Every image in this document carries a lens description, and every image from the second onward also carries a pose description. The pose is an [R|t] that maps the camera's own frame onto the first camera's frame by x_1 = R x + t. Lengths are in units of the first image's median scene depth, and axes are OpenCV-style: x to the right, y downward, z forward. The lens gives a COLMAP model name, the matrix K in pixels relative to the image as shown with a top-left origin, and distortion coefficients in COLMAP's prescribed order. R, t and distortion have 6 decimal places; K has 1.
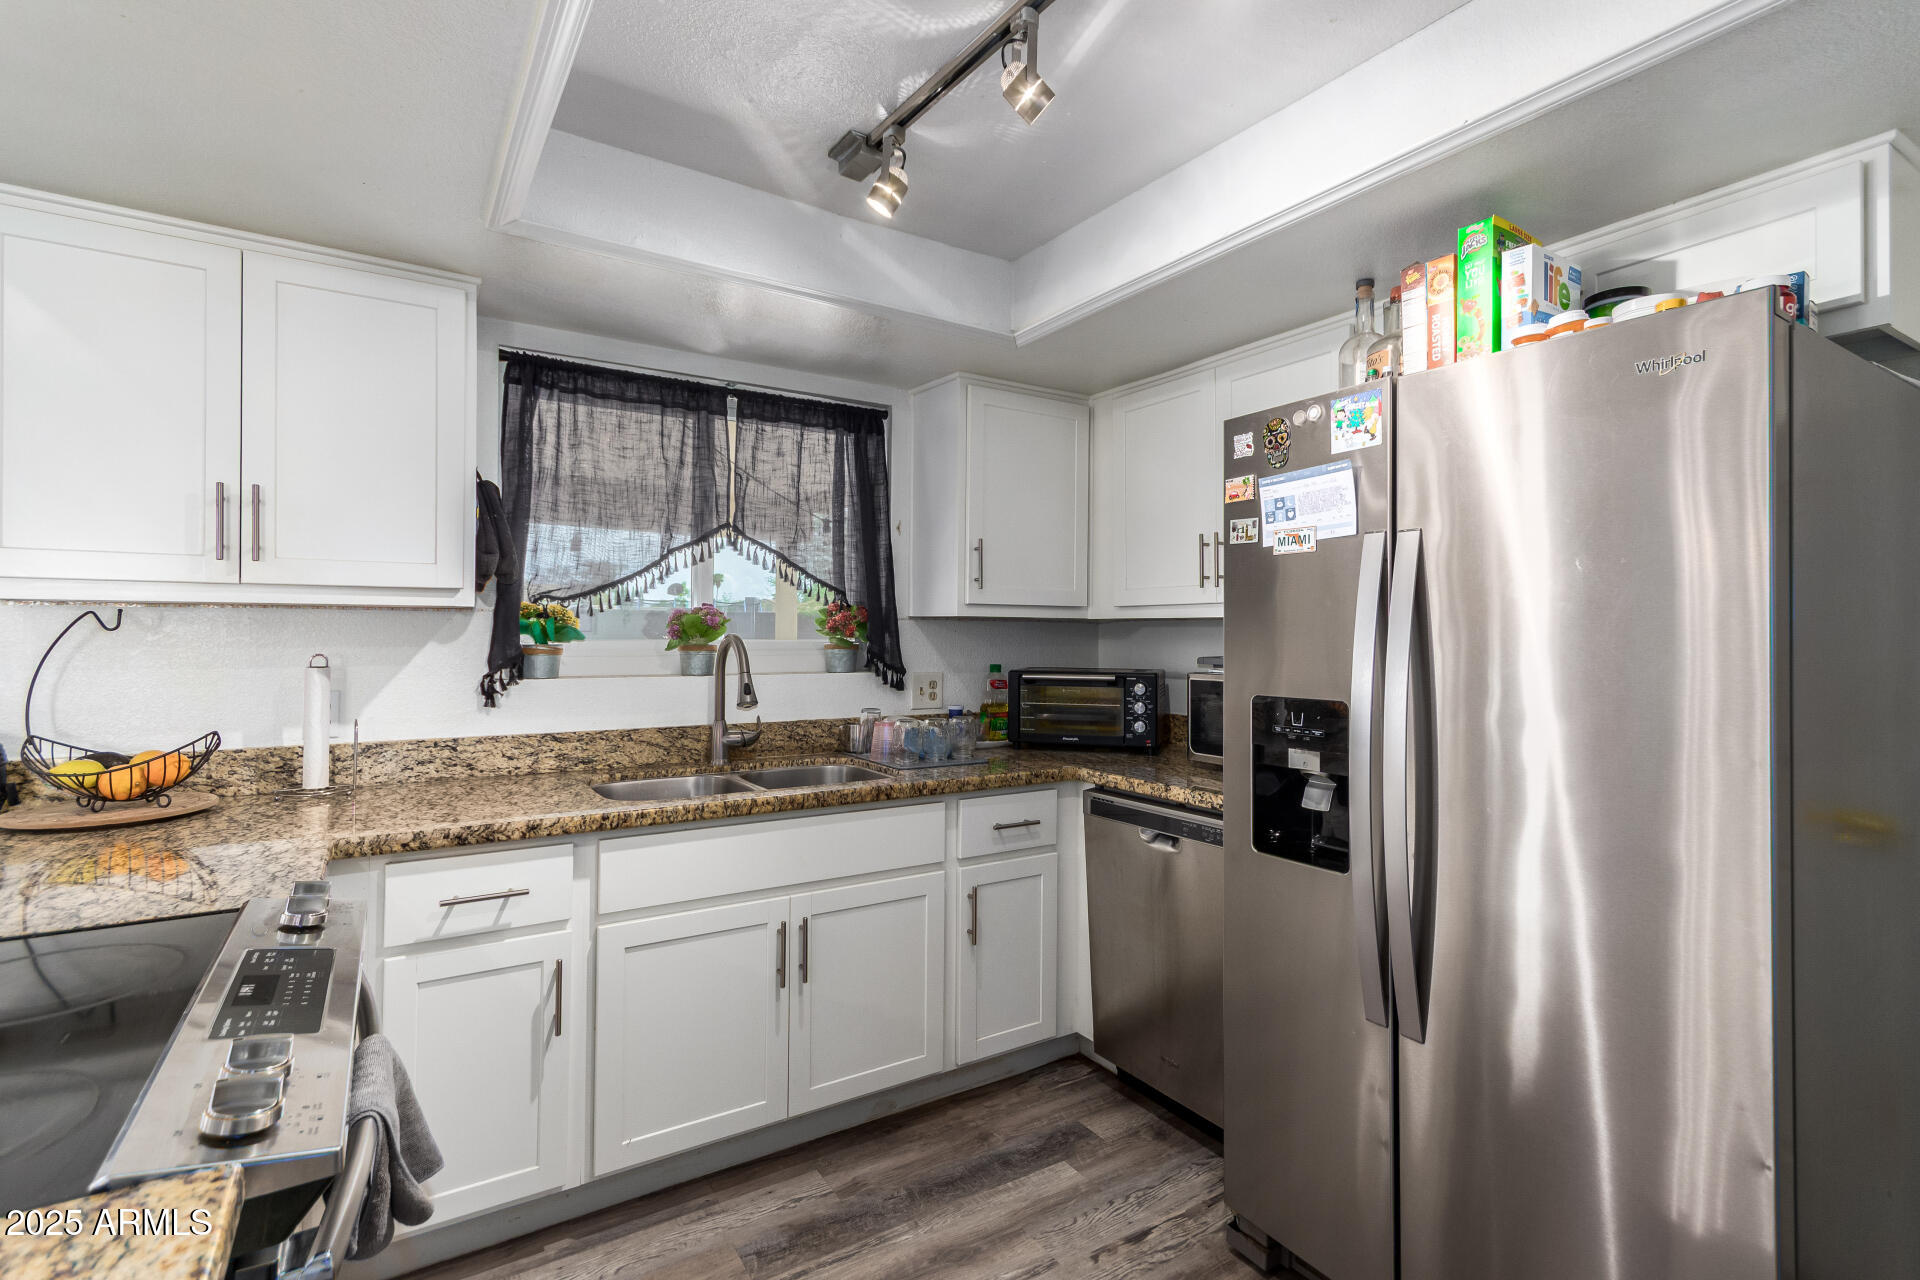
lens RADIAL K [[898.0, 0, 961.6], [0, 898.0, 626.3], [0, 0, 1]] dist [0.005575, -0.003510]
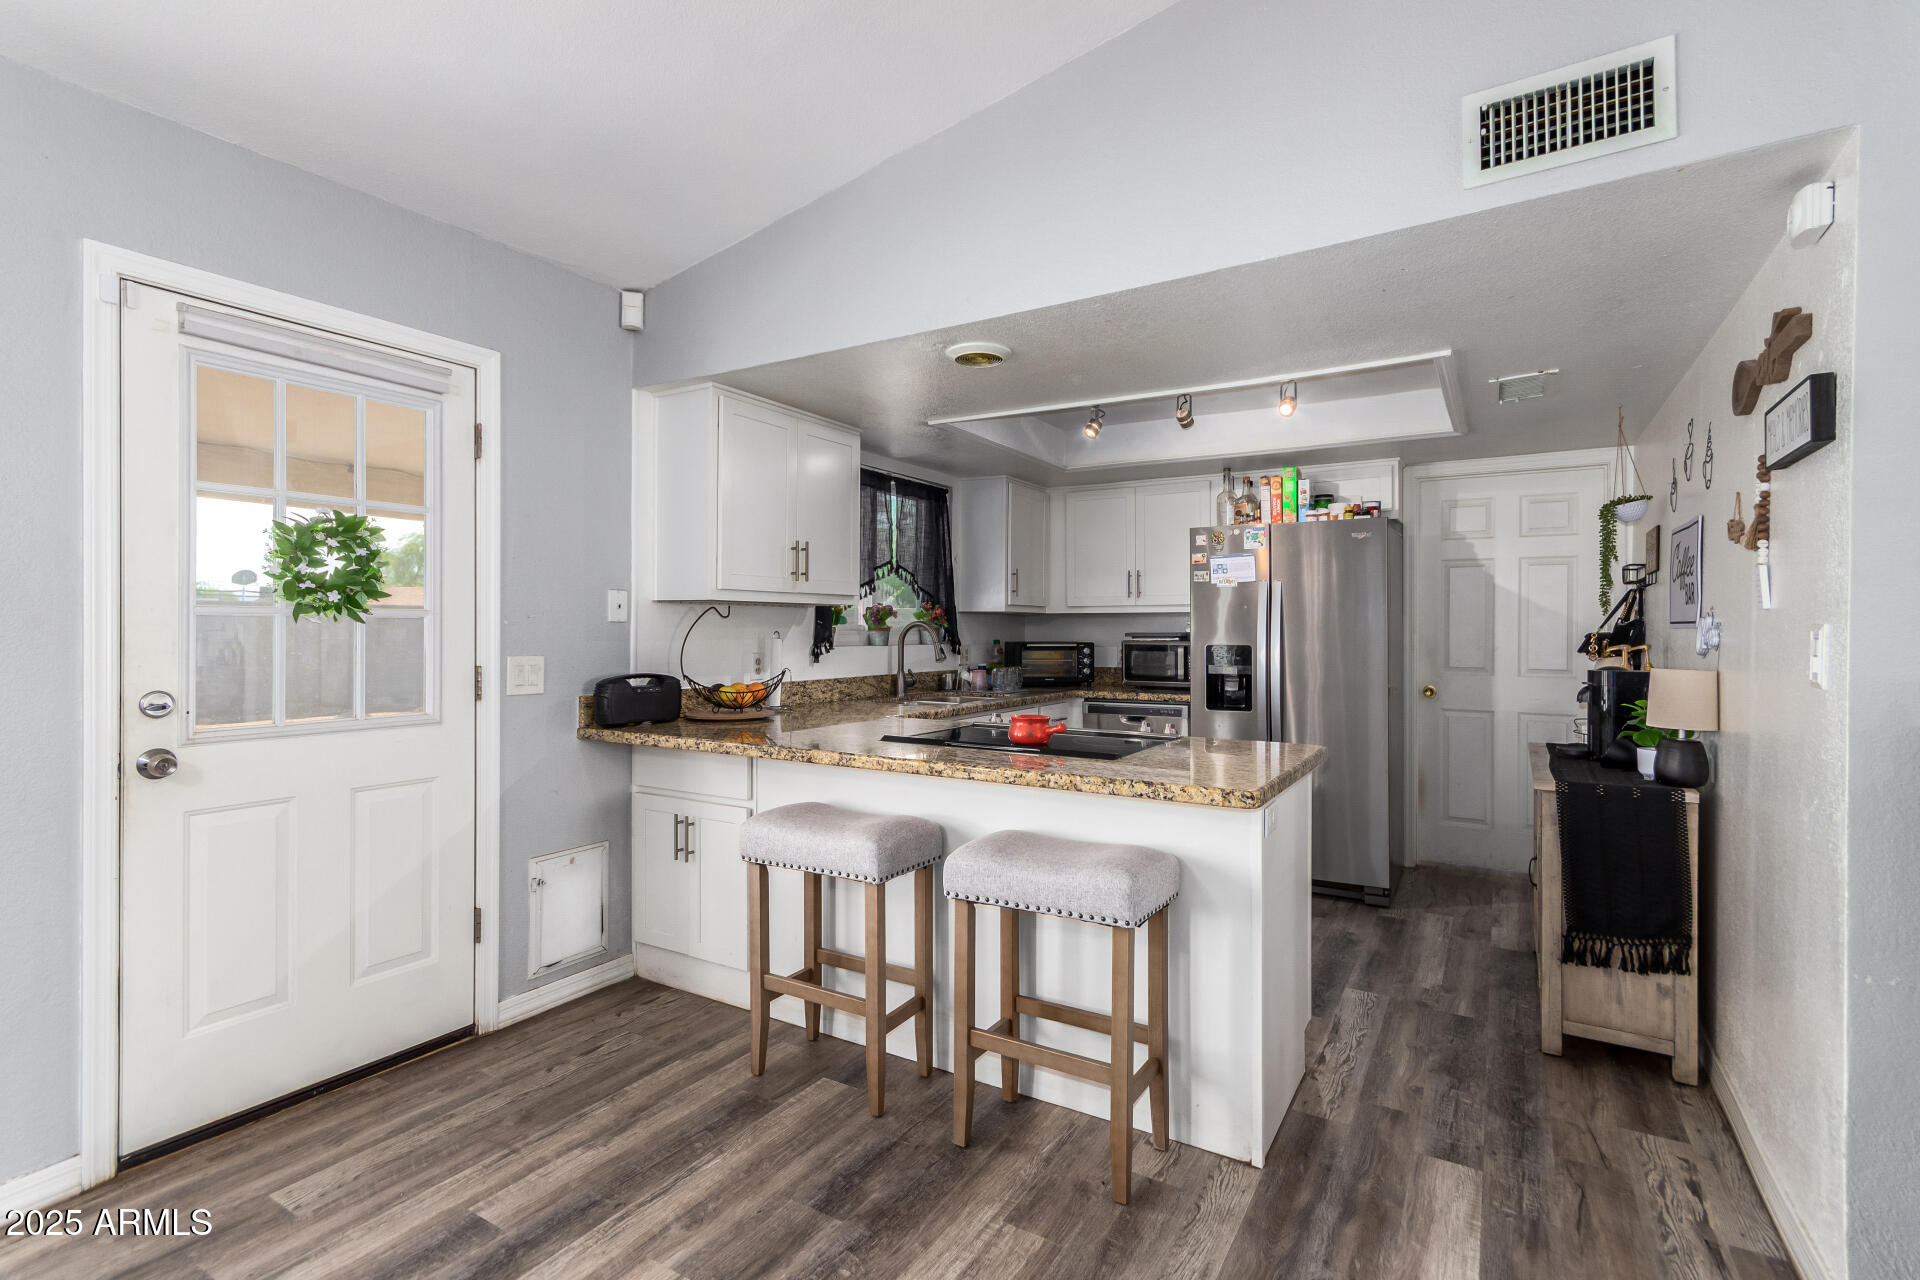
lens RADIAL K [[898.0, 0, 968.0], [0, 898.0, 624.2], [0, 0, 1]] dist [0.005575, -0.003510]
pose [[0.889760, -0.001223, 0.456427, -0.996833], [0.000728, 0.999999, 0.001261, 0.013094], [-0.456428, -0.000790, 0.889760, -0.630075]]
